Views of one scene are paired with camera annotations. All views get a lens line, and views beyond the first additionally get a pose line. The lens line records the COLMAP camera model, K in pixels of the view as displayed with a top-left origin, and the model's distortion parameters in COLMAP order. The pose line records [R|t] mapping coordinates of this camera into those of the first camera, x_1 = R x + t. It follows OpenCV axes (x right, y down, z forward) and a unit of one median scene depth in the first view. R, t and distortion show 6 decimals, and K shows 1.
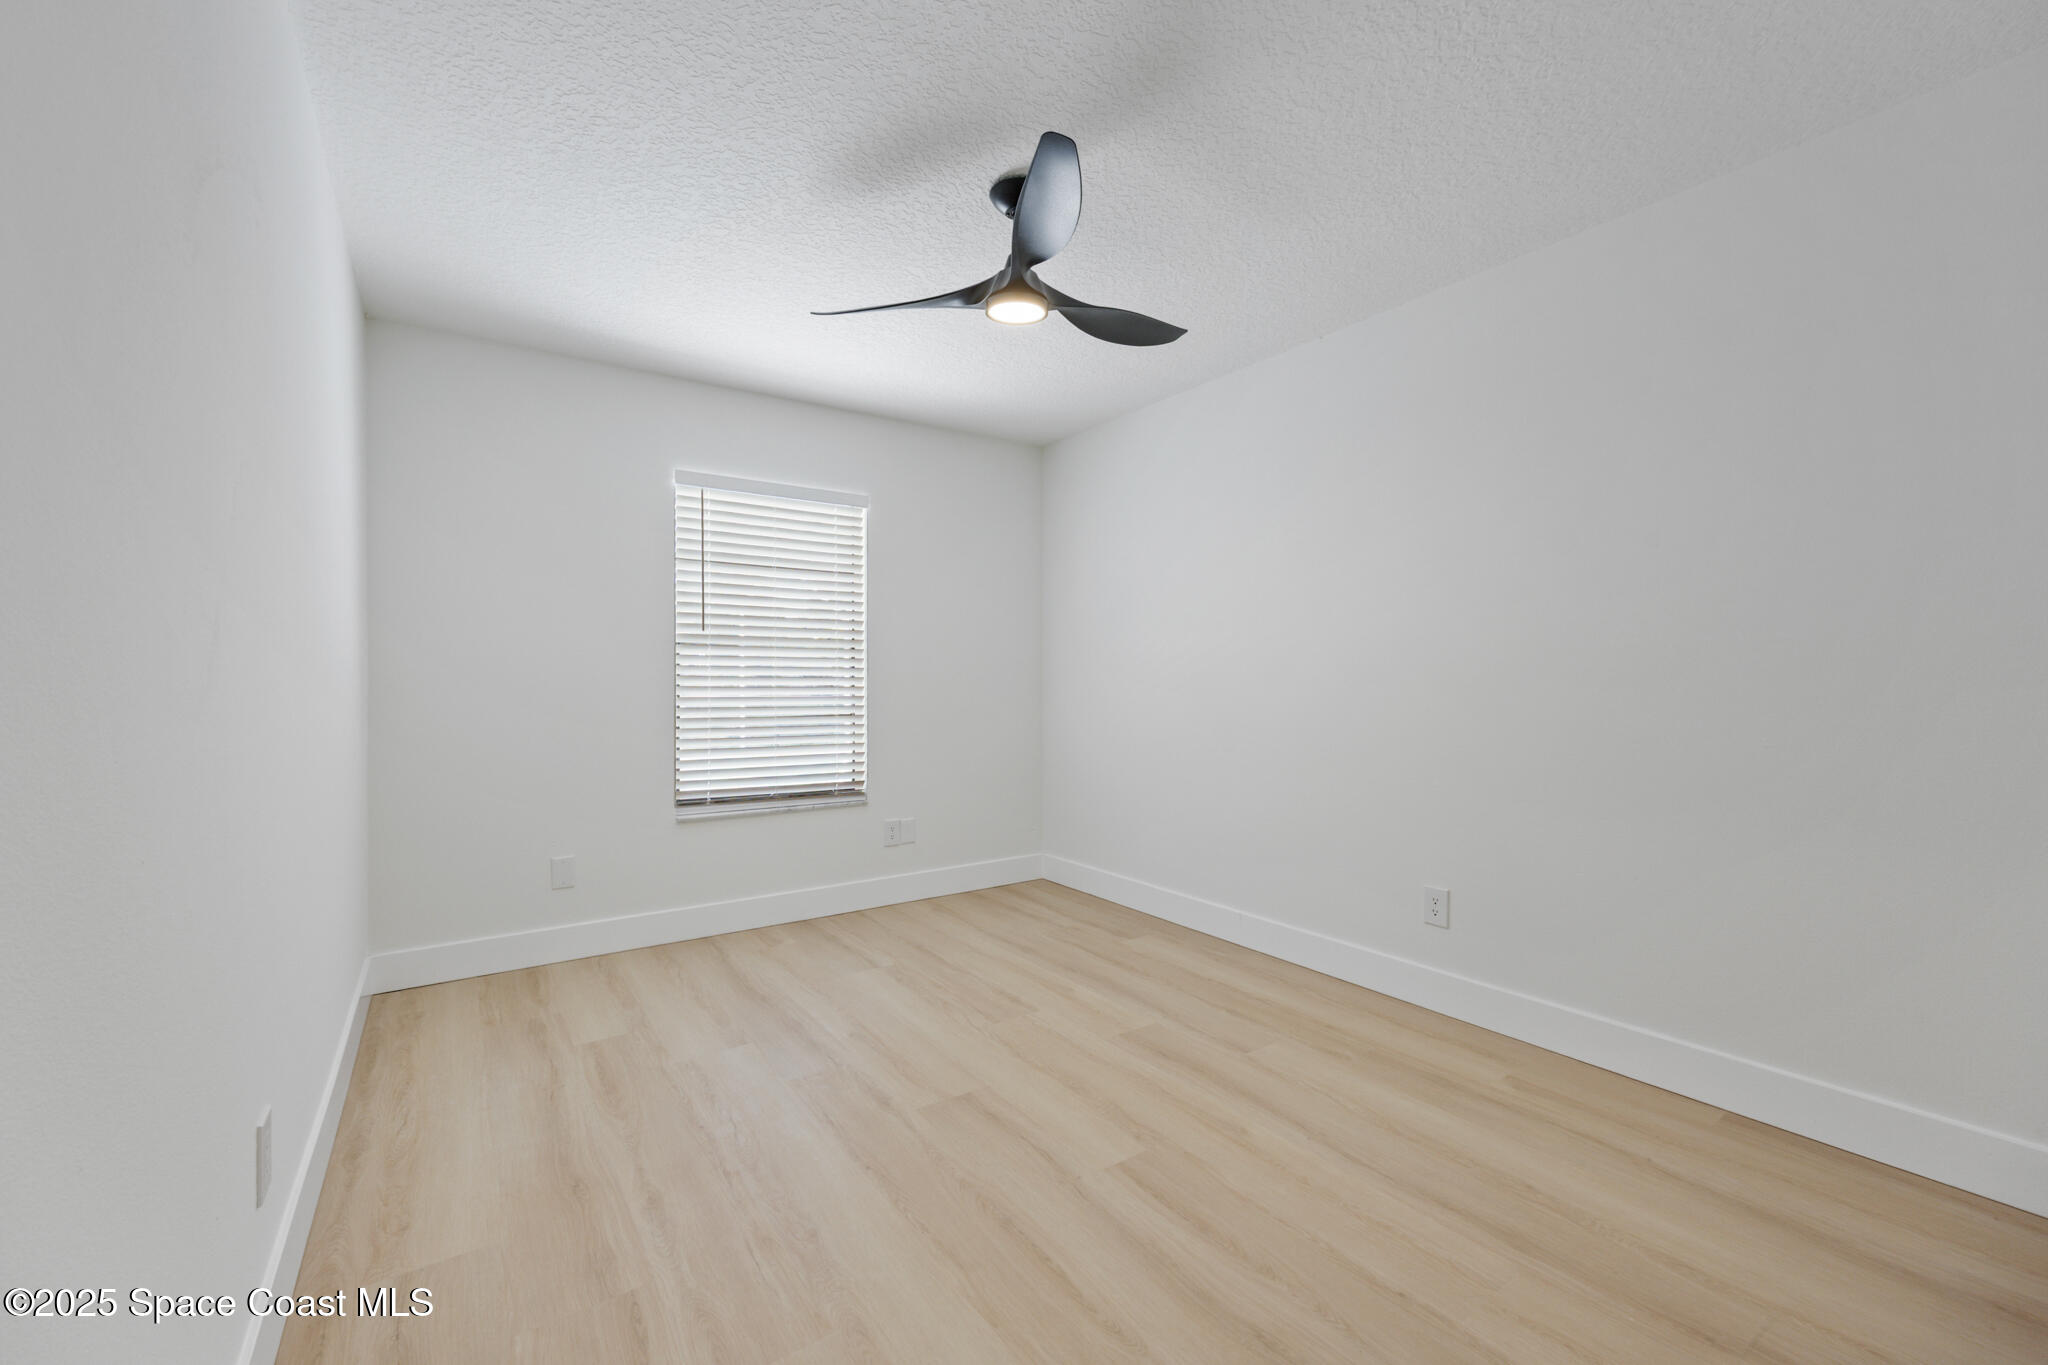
lens RADIAL K [[820.7, 0, 1028.0], [0, 820.7, 679.1], [0, 0, 1]] dist [0.003430, 0.000017]
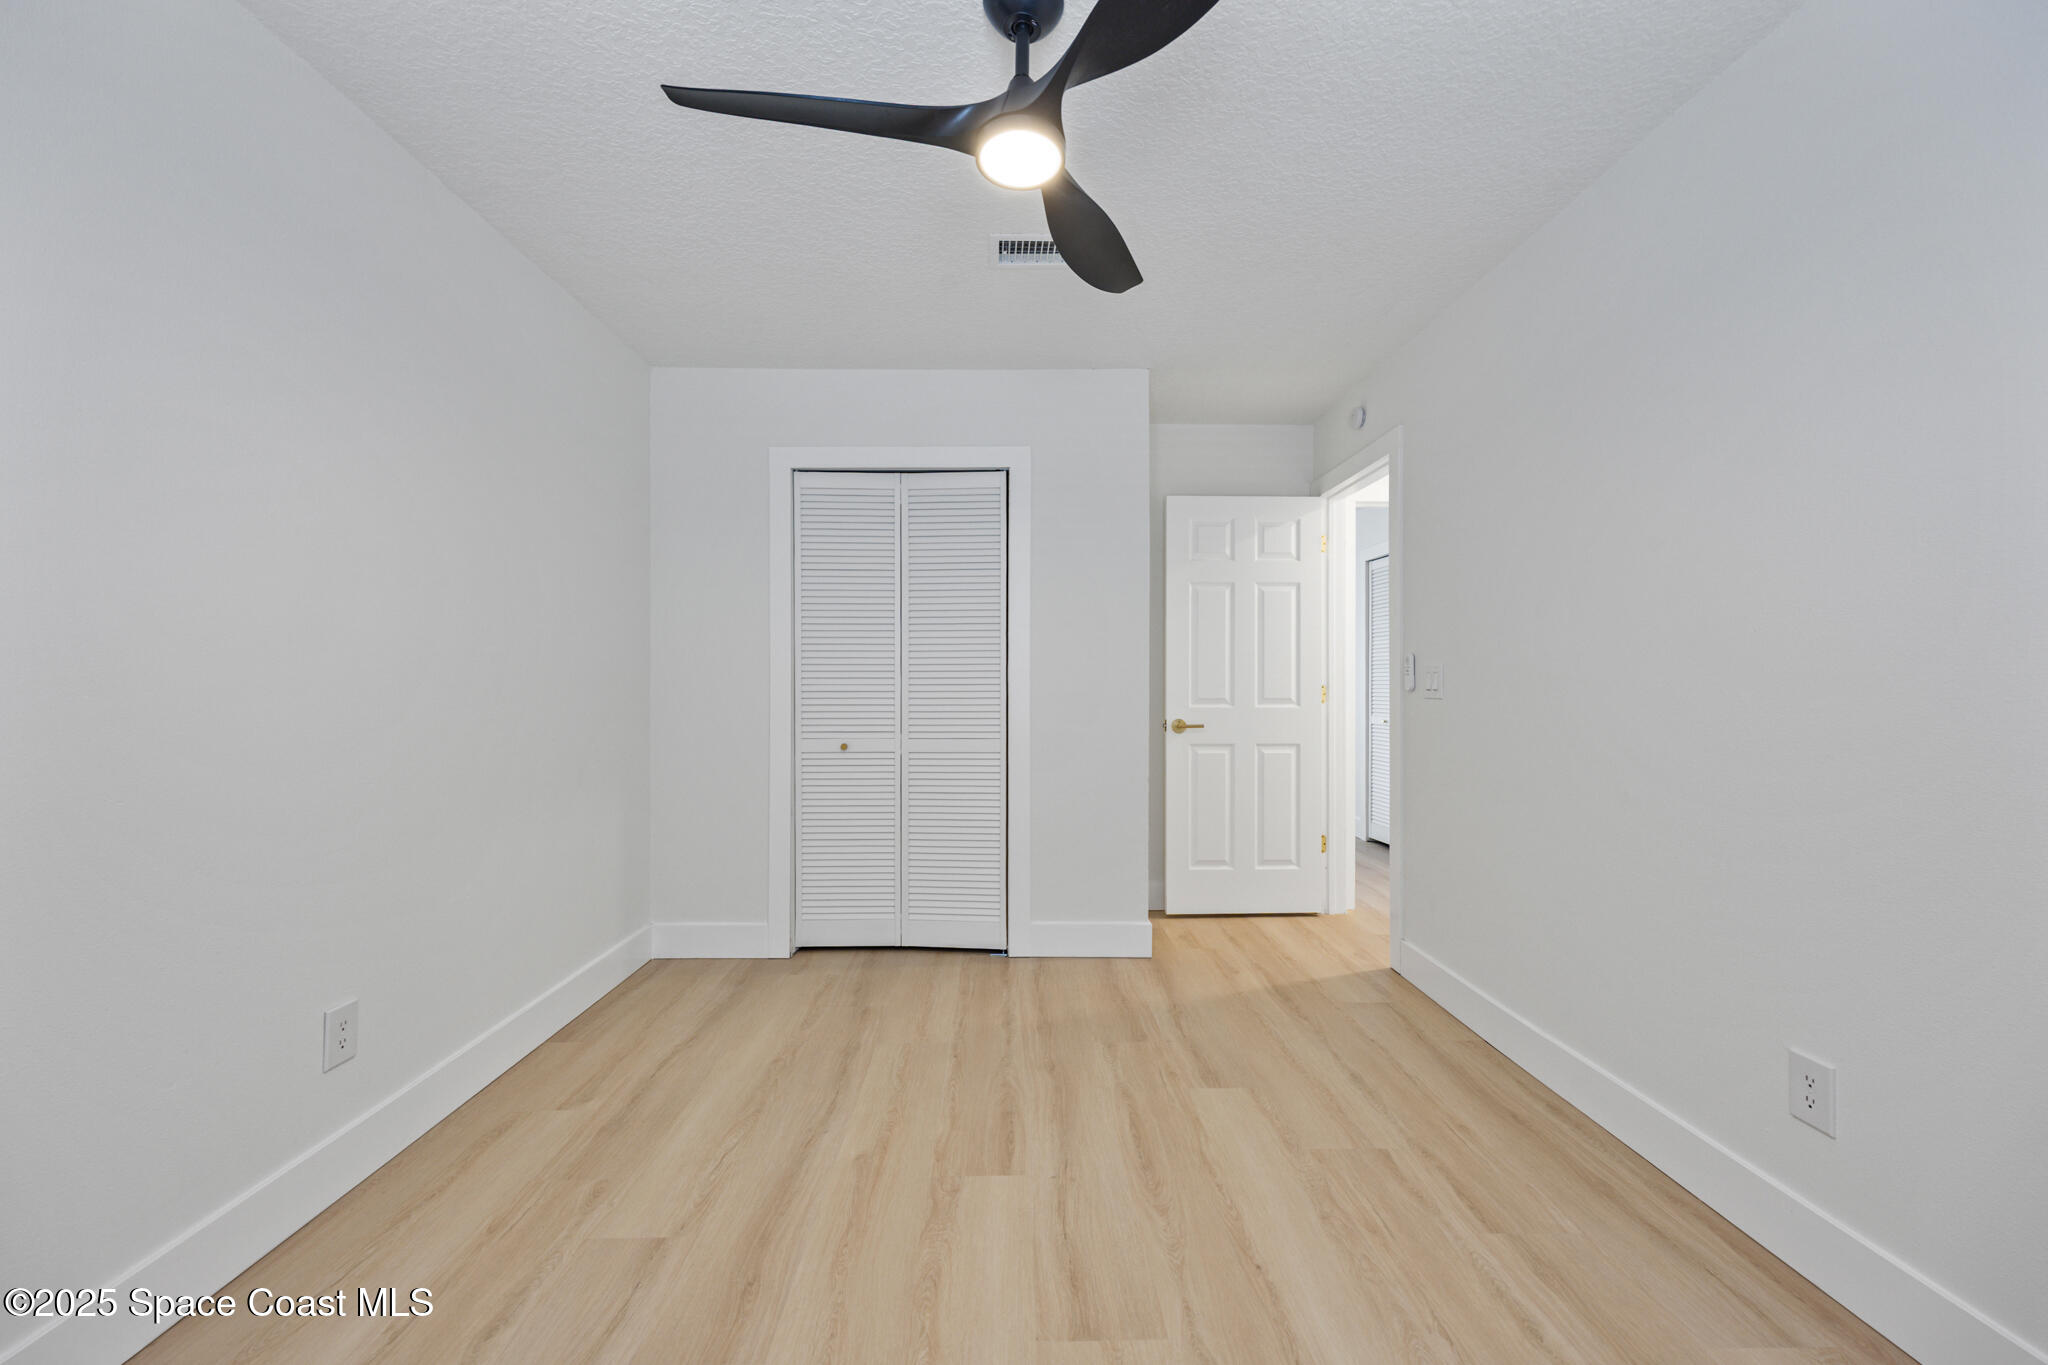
lens RADIAL K [[820.7, 0, 1029.5], [0, 820.7, 687.3], [0, 0, 1]] dist [0.003430, 0.000017]
pose [[-0.831556, 0.000508, 0.555440, -0.459892], [0.001868, 0.999996, 0.001882, 0.004908], [-0.555437, 0.002602, -0.831555, 1.802239]]
